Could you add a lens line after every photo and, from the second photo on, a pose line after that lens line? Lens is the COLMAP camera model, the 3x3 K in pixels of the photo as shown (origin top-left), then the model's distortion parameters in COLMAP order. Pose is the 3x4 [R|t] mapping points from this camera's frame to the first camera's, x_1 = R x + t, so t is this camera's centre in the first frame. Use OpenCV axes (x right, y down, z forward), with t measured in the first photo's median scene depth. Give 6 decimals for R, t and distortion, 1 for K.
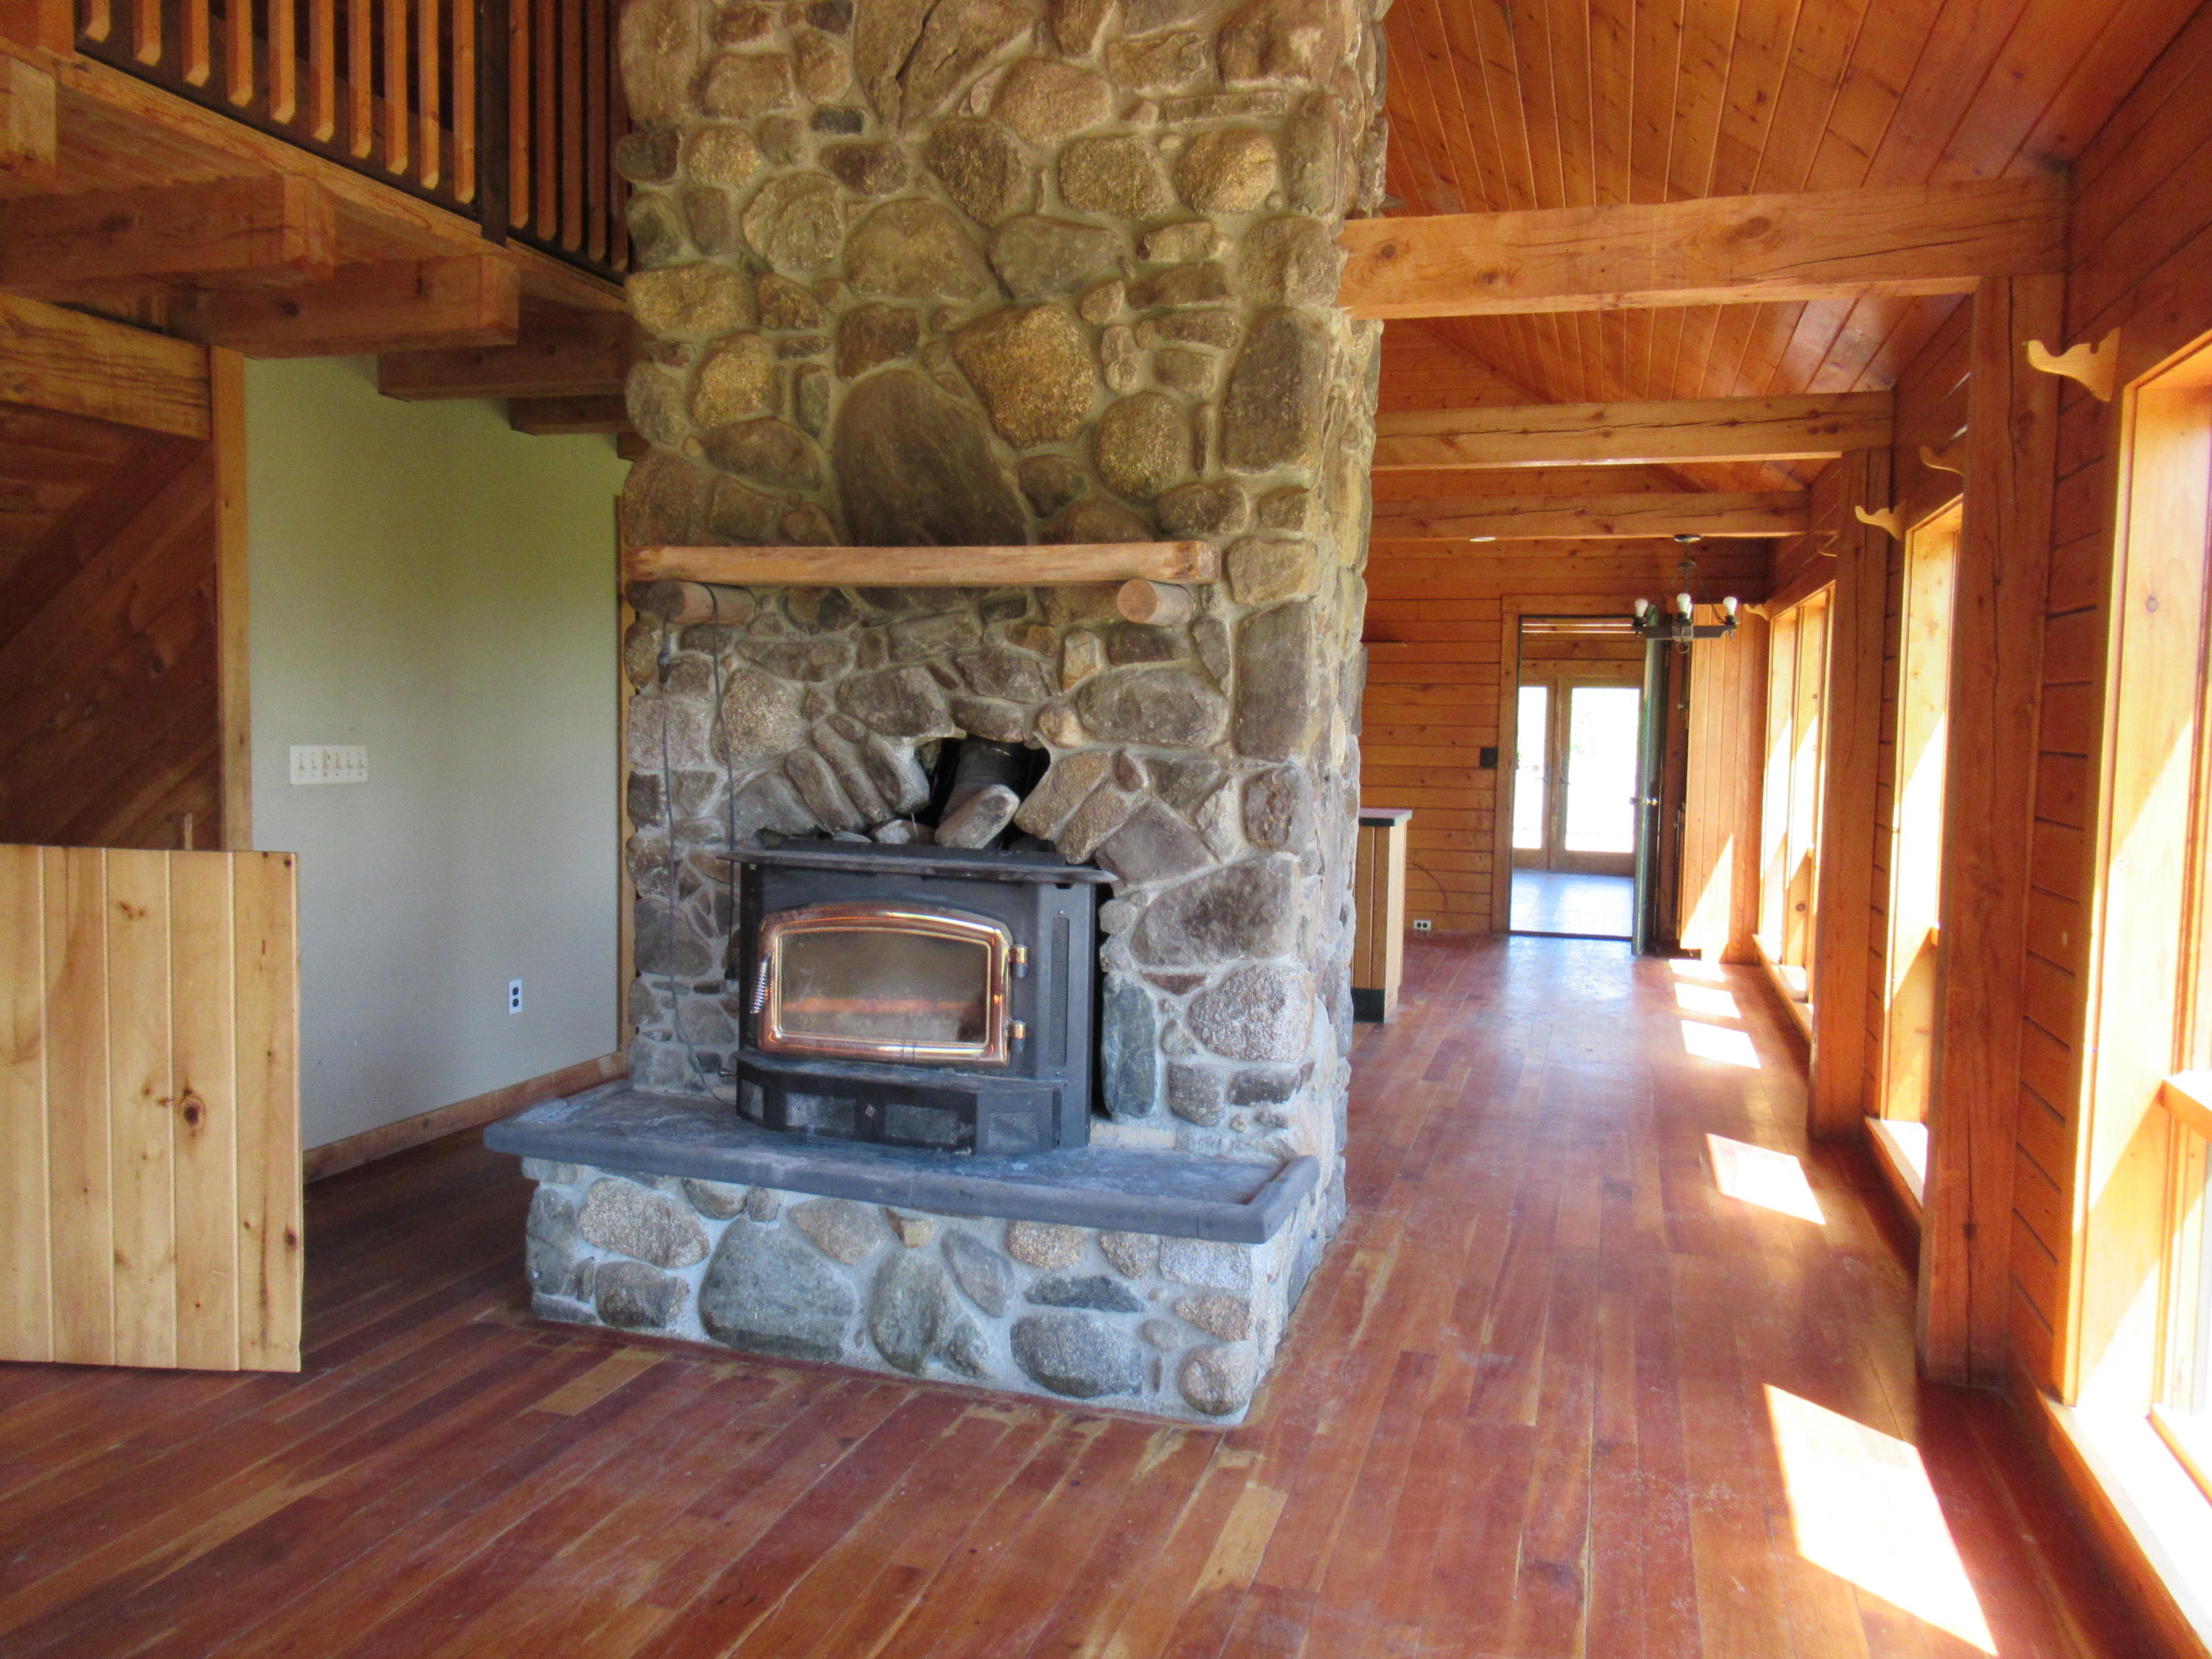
lens RADIAL K [[1633.0, 0, 1106.0], [0, 1633.0, 829.5], [0, 0, 1]] dist [-0.002419, -0.000934]
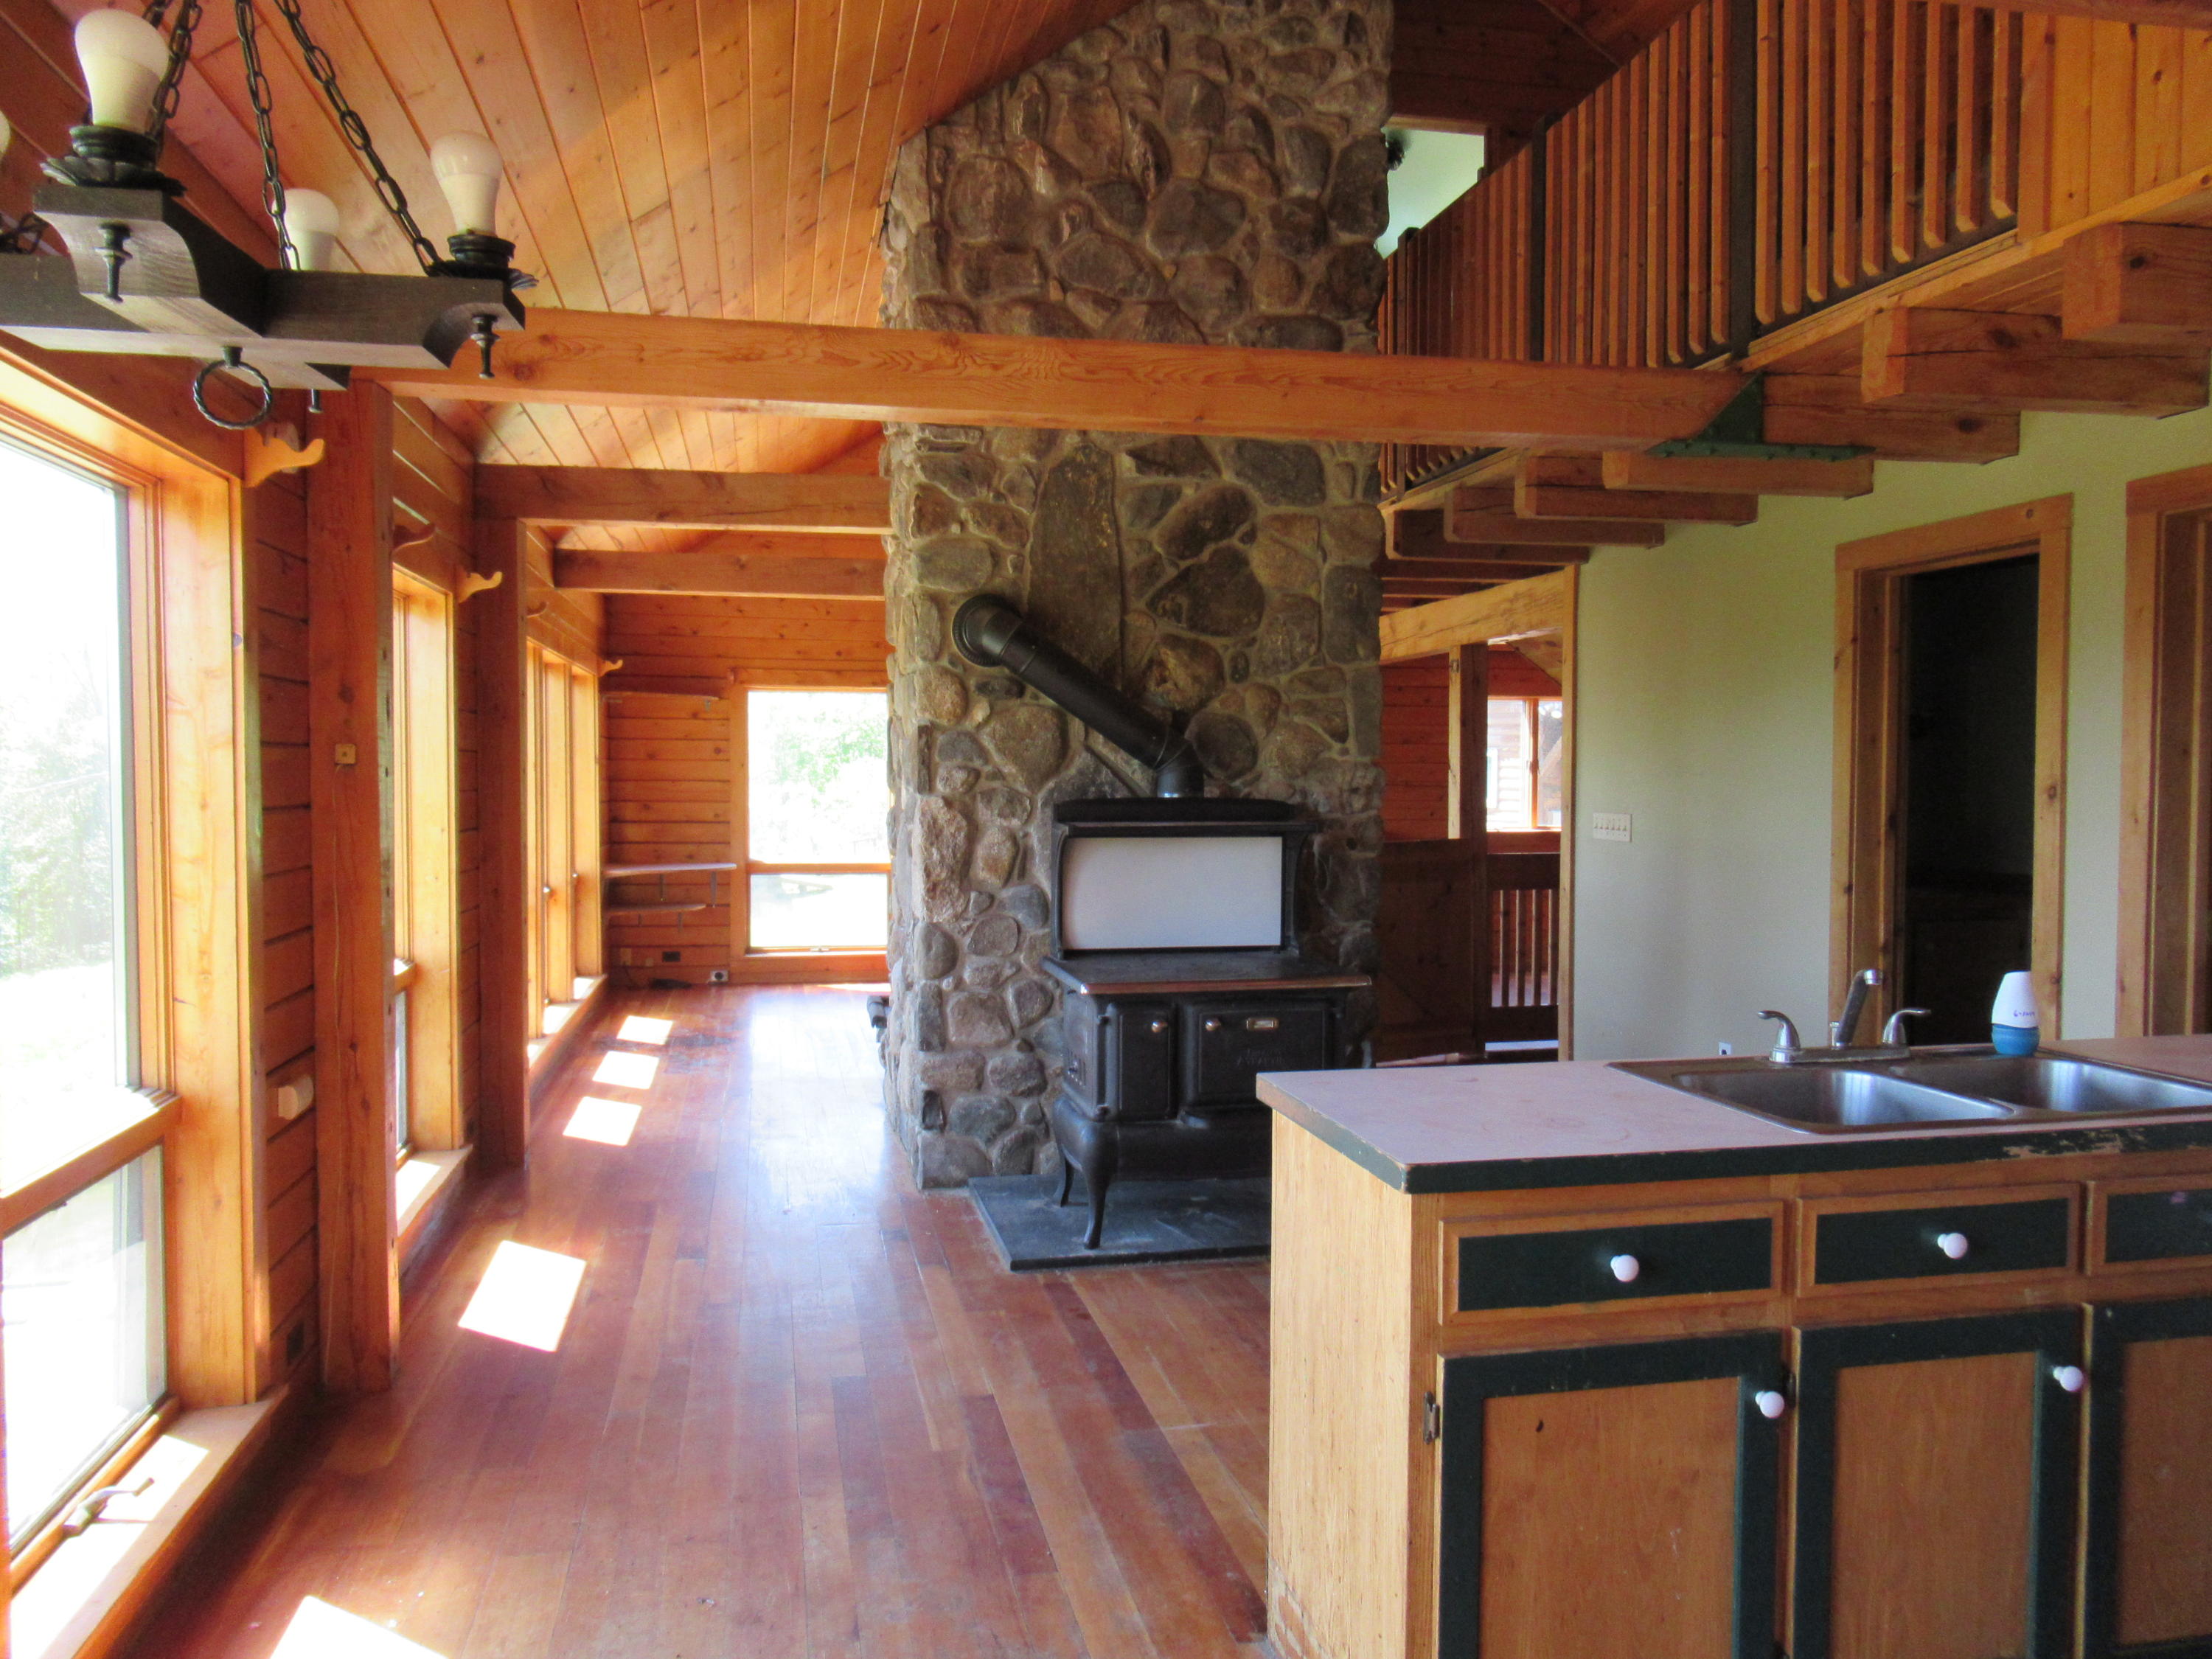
lens RADIAL K [[1633.0, 0, 1106.0], [0, 1633.0, 829.5], [0, 0, 1]] dist [-0.002419, -0.000934]
pose [[-0.873113, -0.002836, -0.487509, 0.579126], [-0.048660, 0.995496, 0.081357, -0.128180], [0.485083, 0.094756, -0.869319, 1.967063]]
